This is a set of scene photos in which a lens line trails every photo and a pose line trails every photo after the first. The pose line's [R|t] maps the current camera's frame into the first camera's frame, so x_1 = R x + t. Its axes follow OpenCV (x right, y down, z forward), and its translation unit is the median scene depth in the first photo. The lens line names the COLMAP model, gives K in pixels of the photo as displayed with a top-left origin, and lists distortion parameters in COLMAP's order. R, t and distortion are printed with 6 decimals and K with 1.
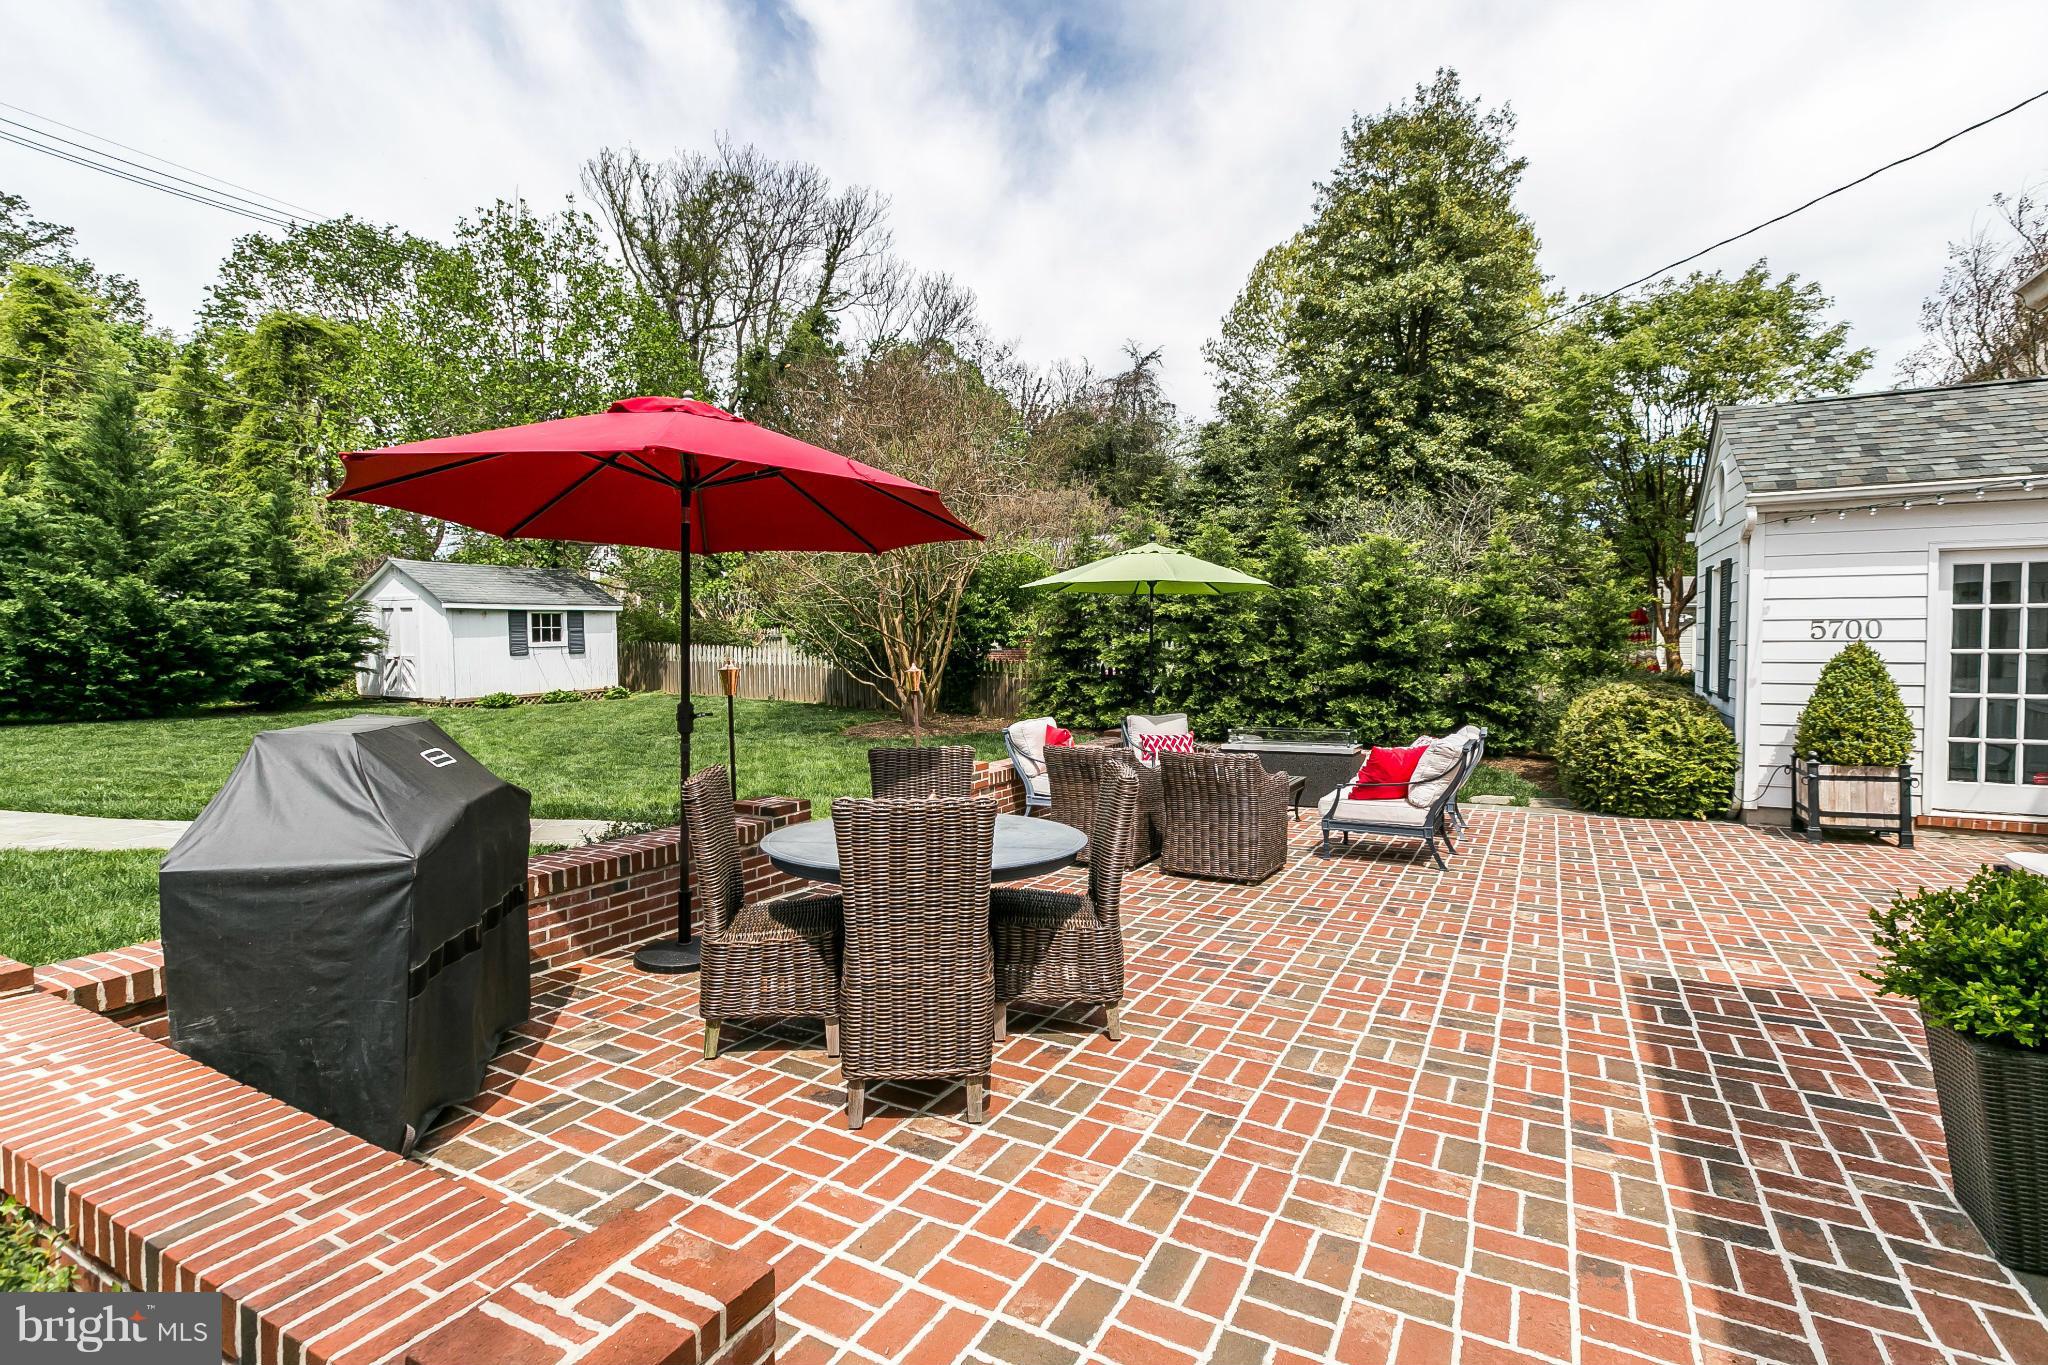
lens RADIAL K [[946.2, 0, 1013.3], [0, 946.2, 676.1], [0, 0, 1]] dist [-0.002067, 0.000069]
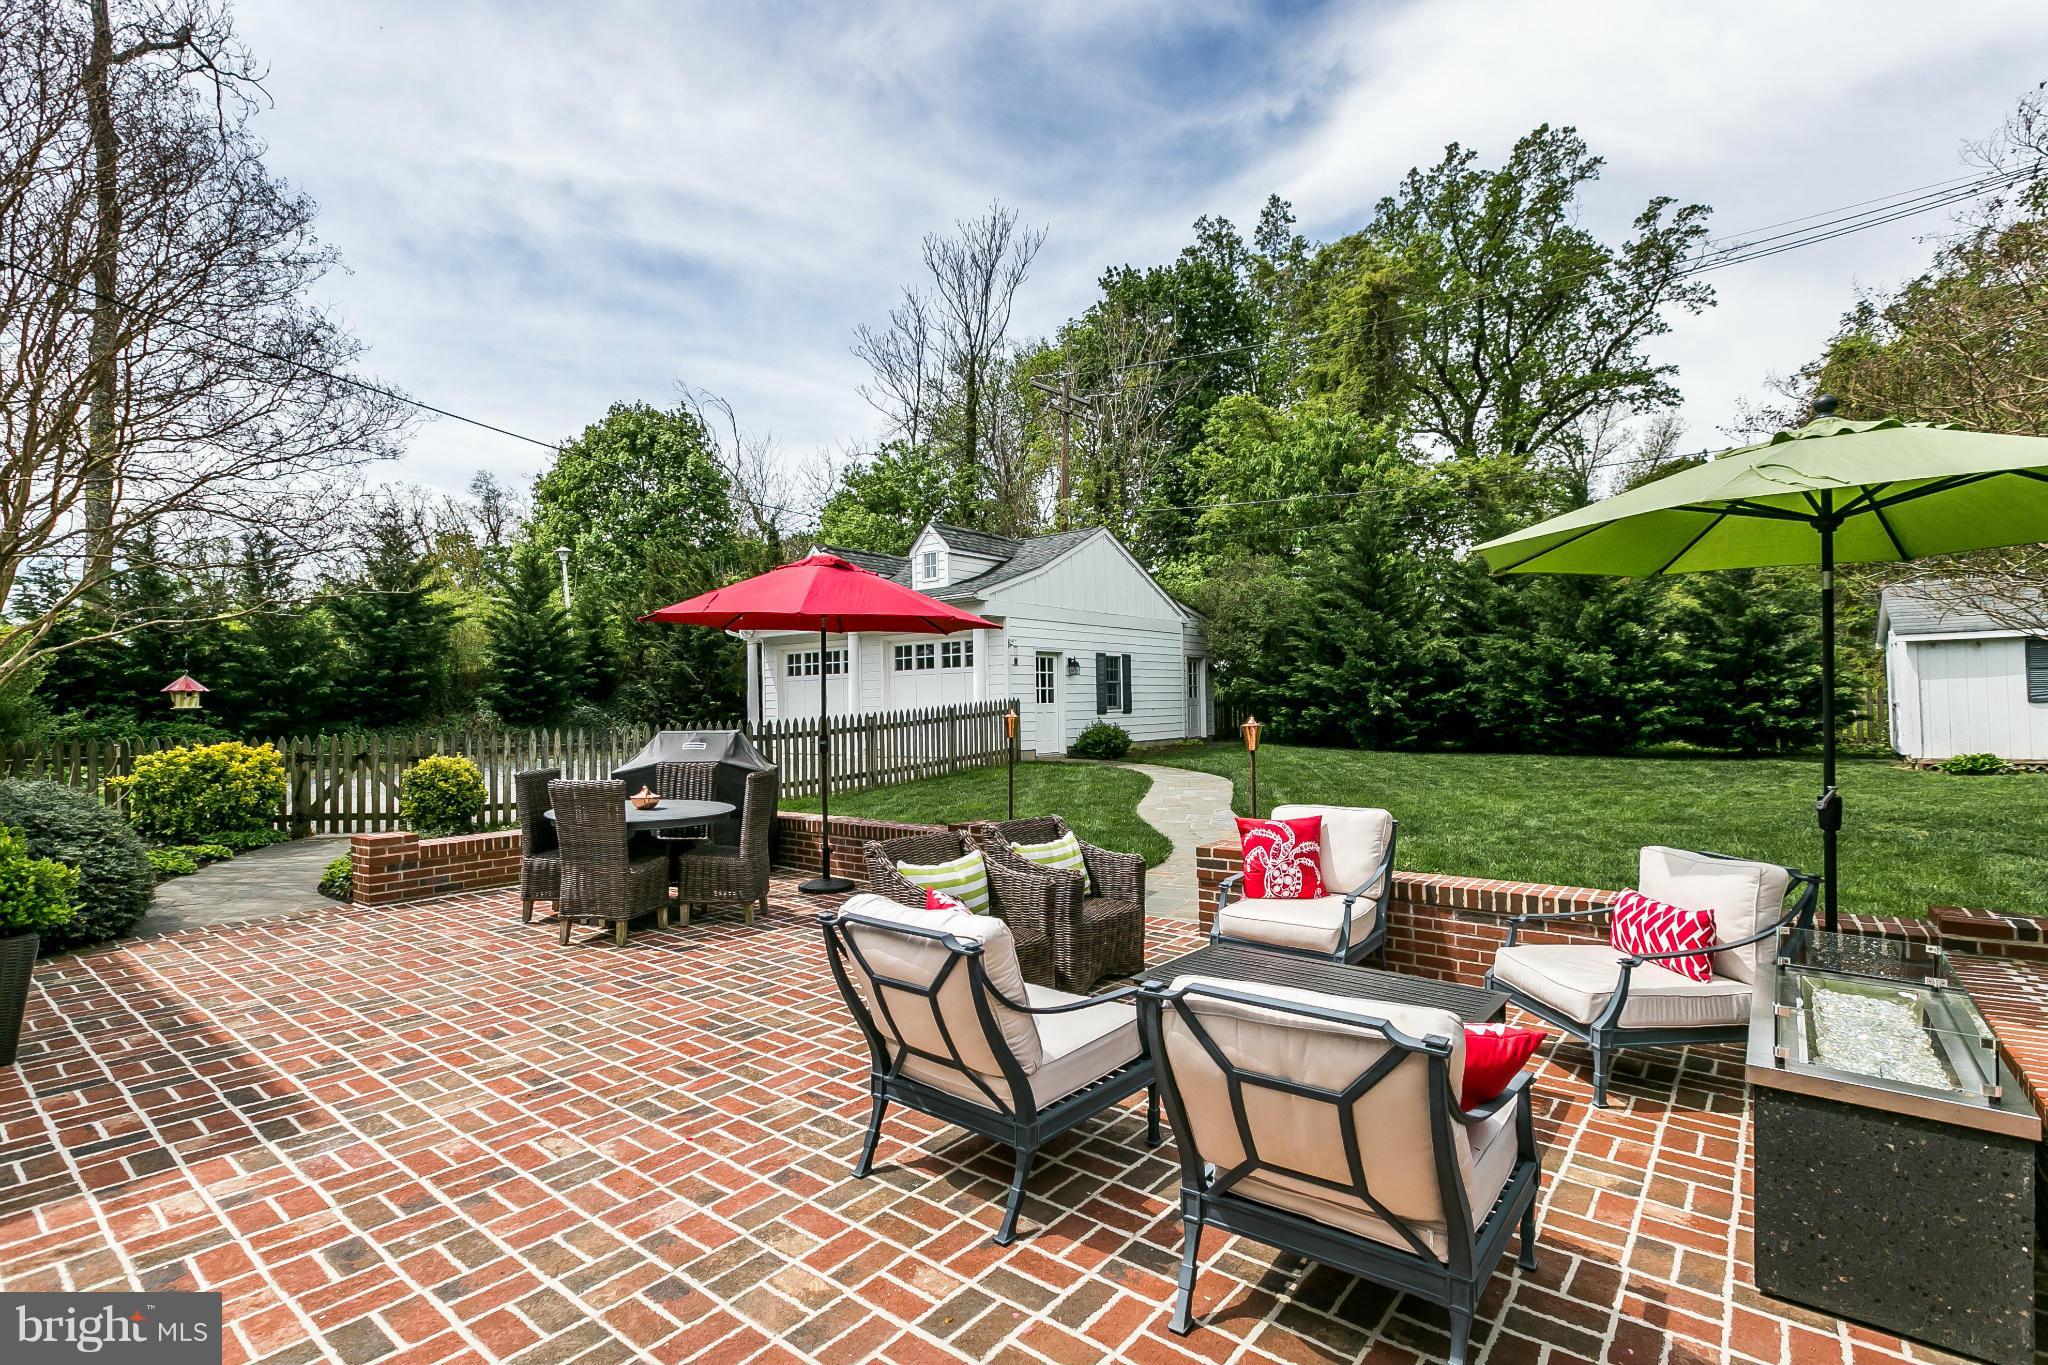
lens RADIAL K [[946.2, 0, 1011.7], [0, 946.2, 687.0], [0, 0, 1]] dist [-0.002067, 0.000069]
pose [[-0.153349, -0.010486, -0.988116, 1.414570], [-0.021233, 0.999748, -0.007314, -0.058471], [0.987944, 0.019859, -0.153533, 1.762385]]
